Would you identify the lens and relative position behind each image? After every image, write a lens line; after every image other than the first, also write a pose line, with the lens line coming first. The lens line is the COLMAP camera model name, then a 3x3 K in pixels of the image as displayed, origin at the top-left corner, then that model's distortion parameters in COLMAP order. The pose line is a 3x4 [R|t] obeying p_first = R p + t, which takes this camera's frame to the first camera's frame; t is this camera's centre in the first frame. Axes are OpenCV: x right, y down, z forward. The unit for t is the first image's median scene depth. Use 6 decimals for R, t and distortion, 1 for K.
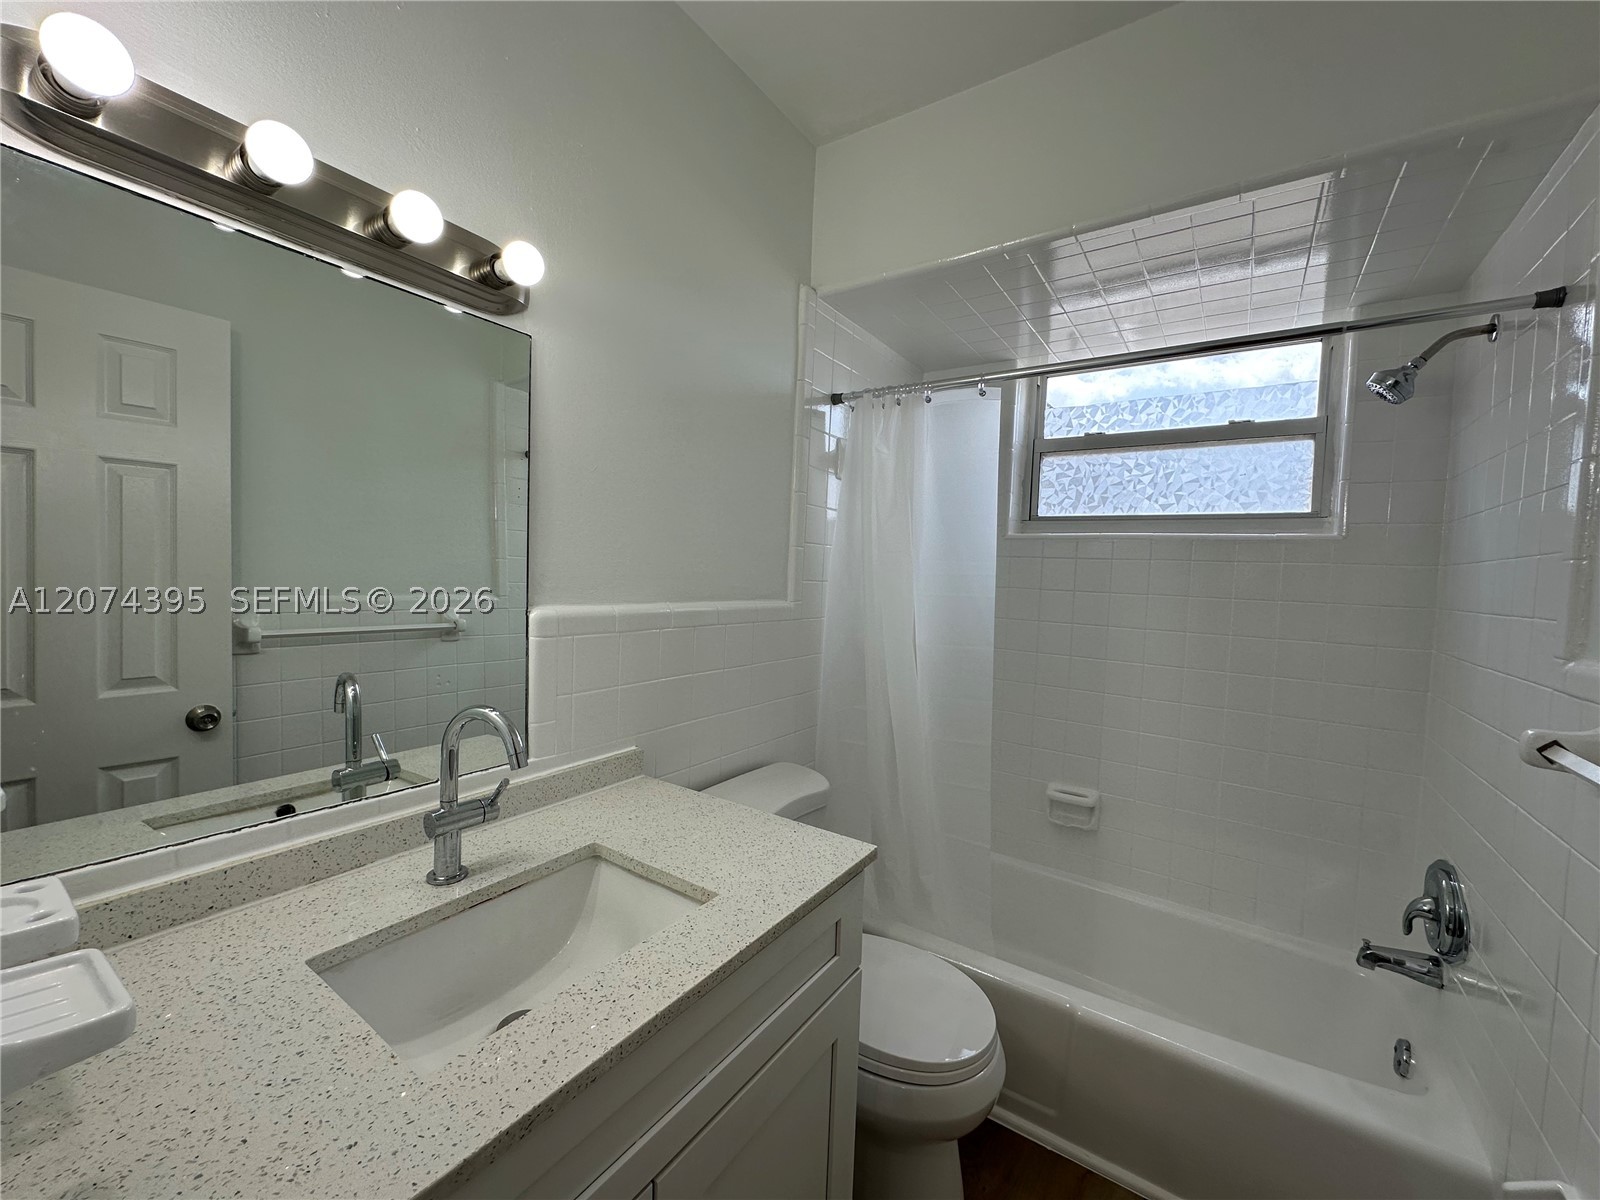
lens RADIAL K [[639.8, 0, 801.2], [0, 639.8, 600.2], [0, 0, 1]] dist [-0.004617, 0.001135]
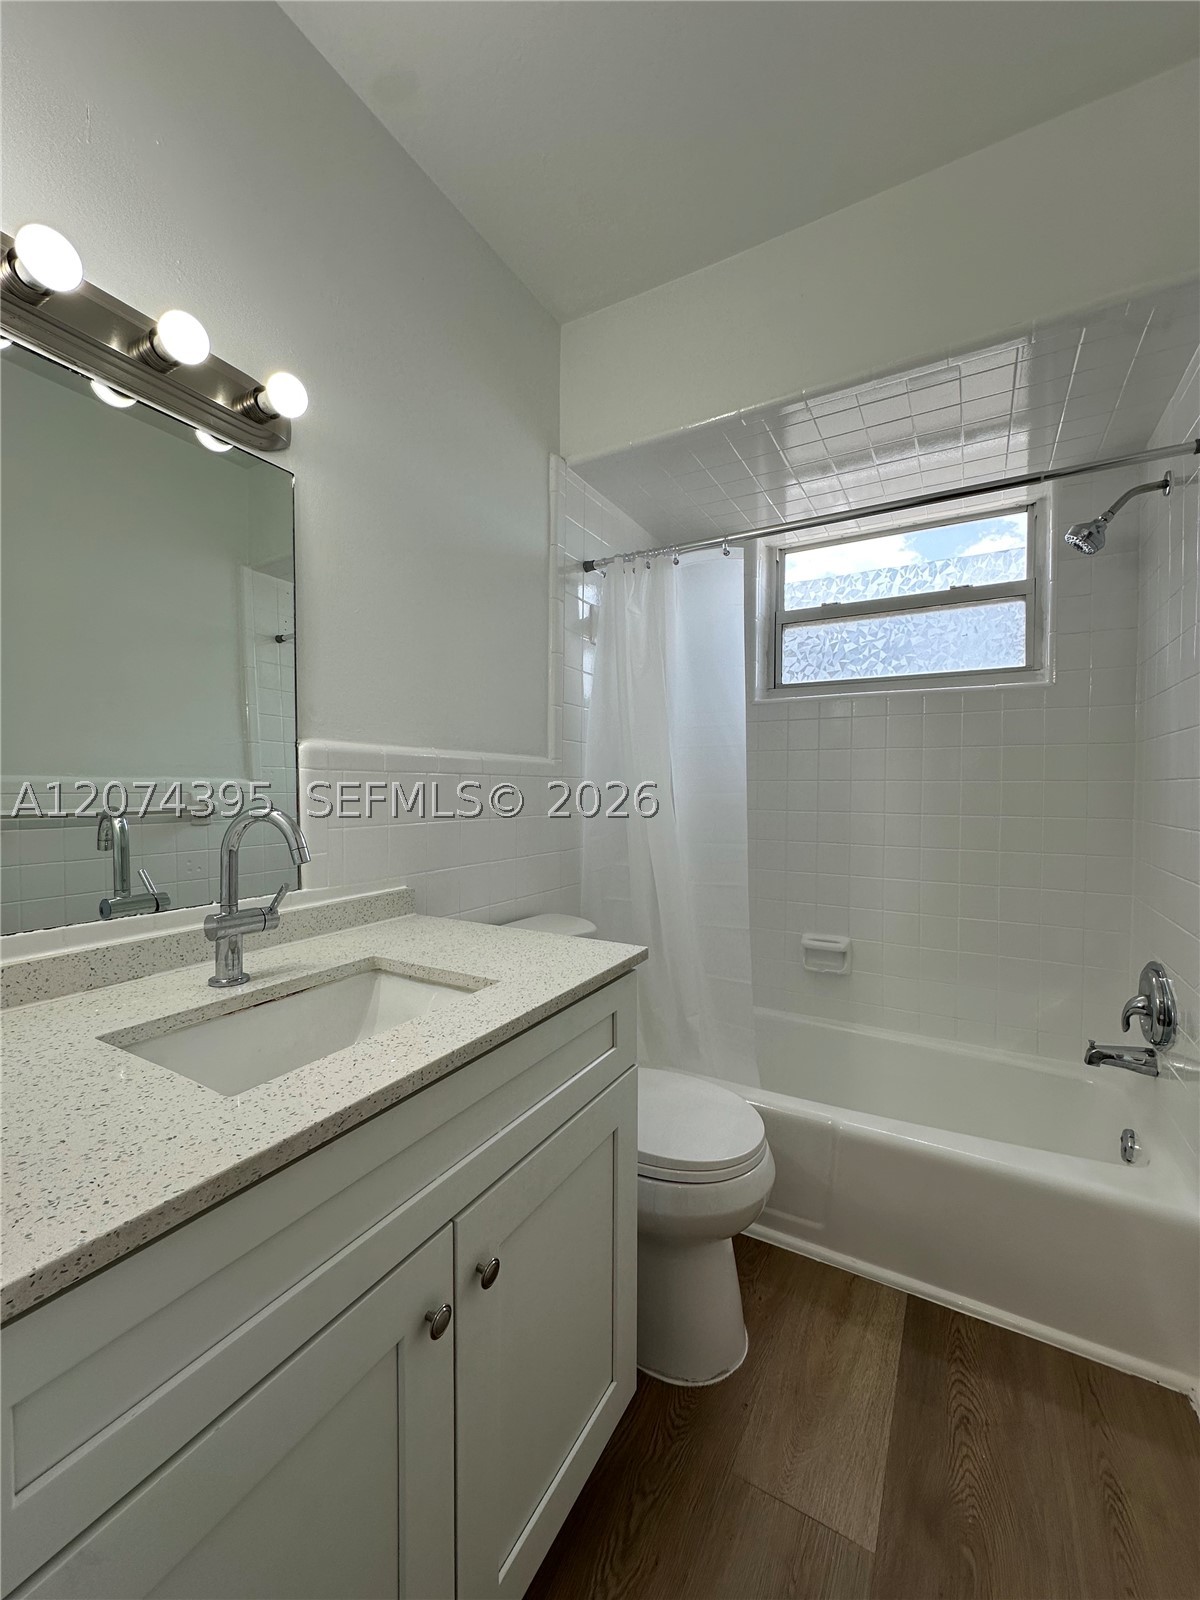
lens RADIAL K [[639.8, 0, 603.5], [0, 639.8, 800.7], [0, 0, 1]] dist [-0.004617, 0.001135]
pose [[0.996316, -0.035201, 0.078200, -0.015980], [0.036906, 0.999109, -0.020464, 0.092890], [-0.077410, 0.023274, 0.996728, -0.030173]]
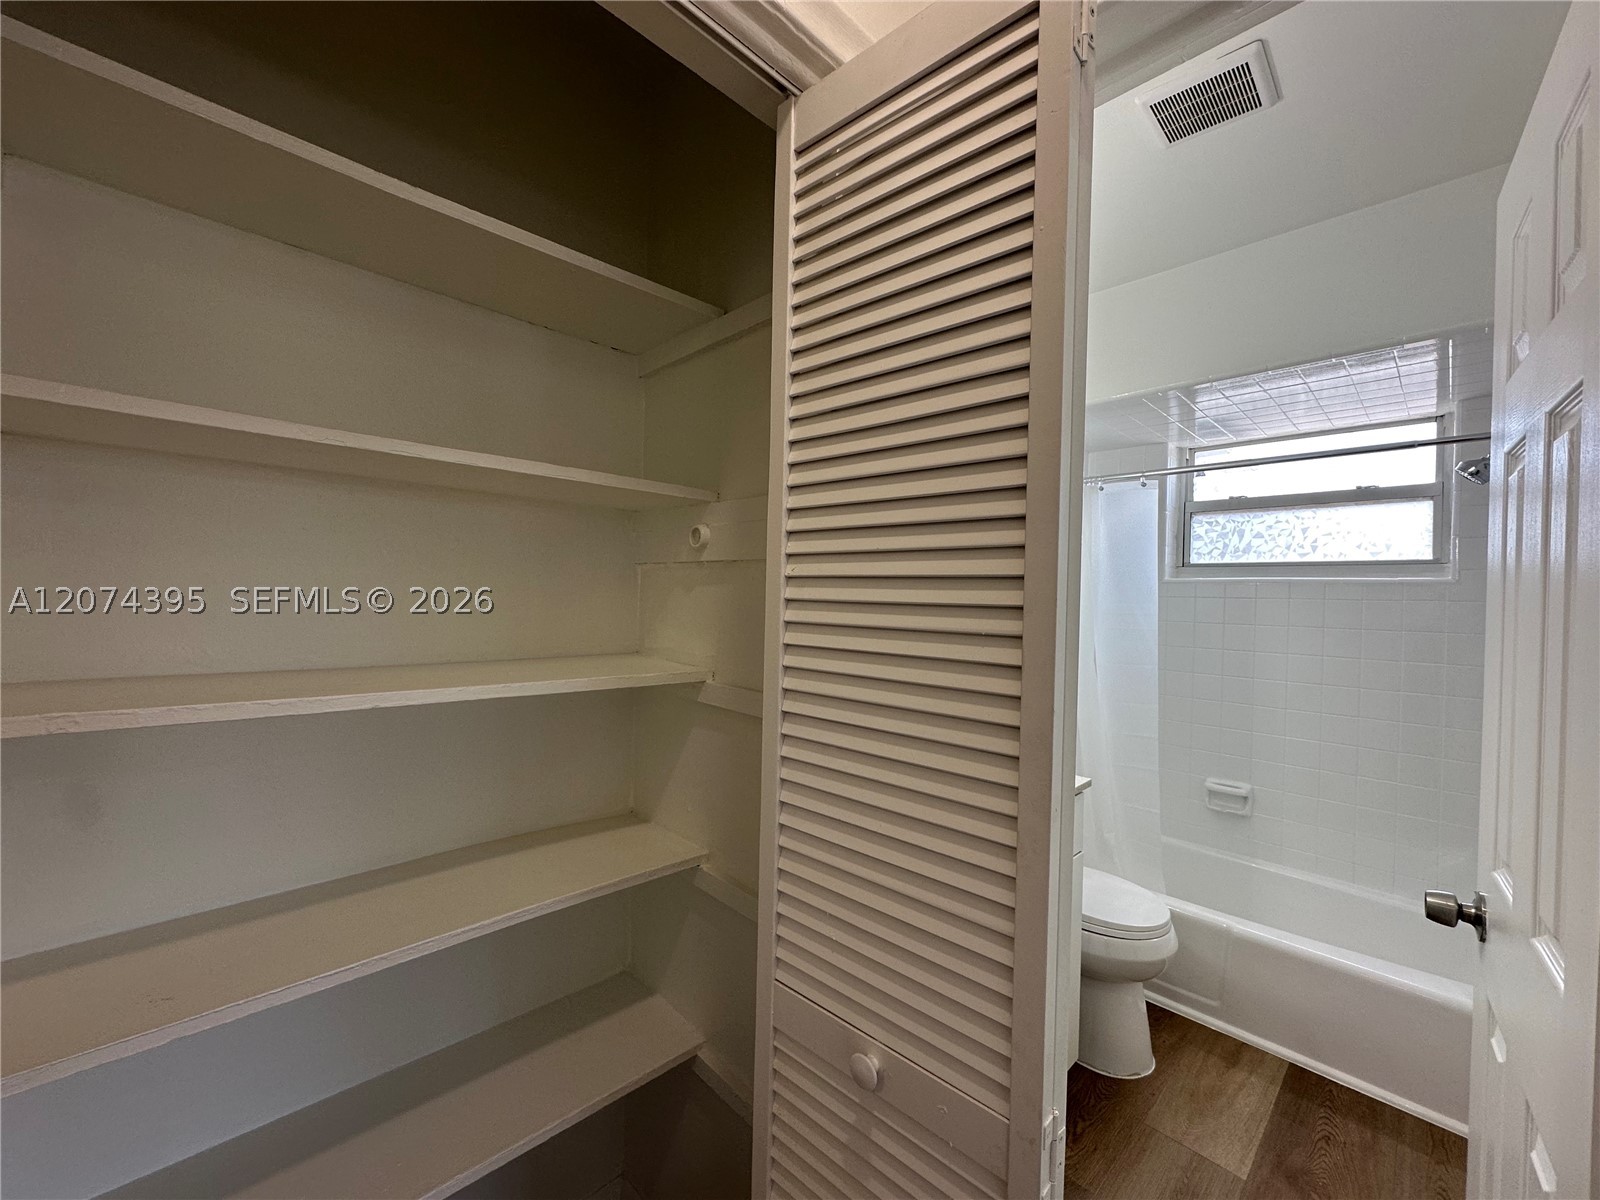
lens RADIAL K [[639.8, 0, 800.0], [0, 639.8, 598.4], [0, 0, 1]] dist [-0.004617, 0.001135]
pose [[0.980409, -0.013206, -0.196529, -0.169808], [0.003641, 0.998794, -0.048954, -0.006600], [0.196939, 0.047280, 0.979275, -0.472034]]
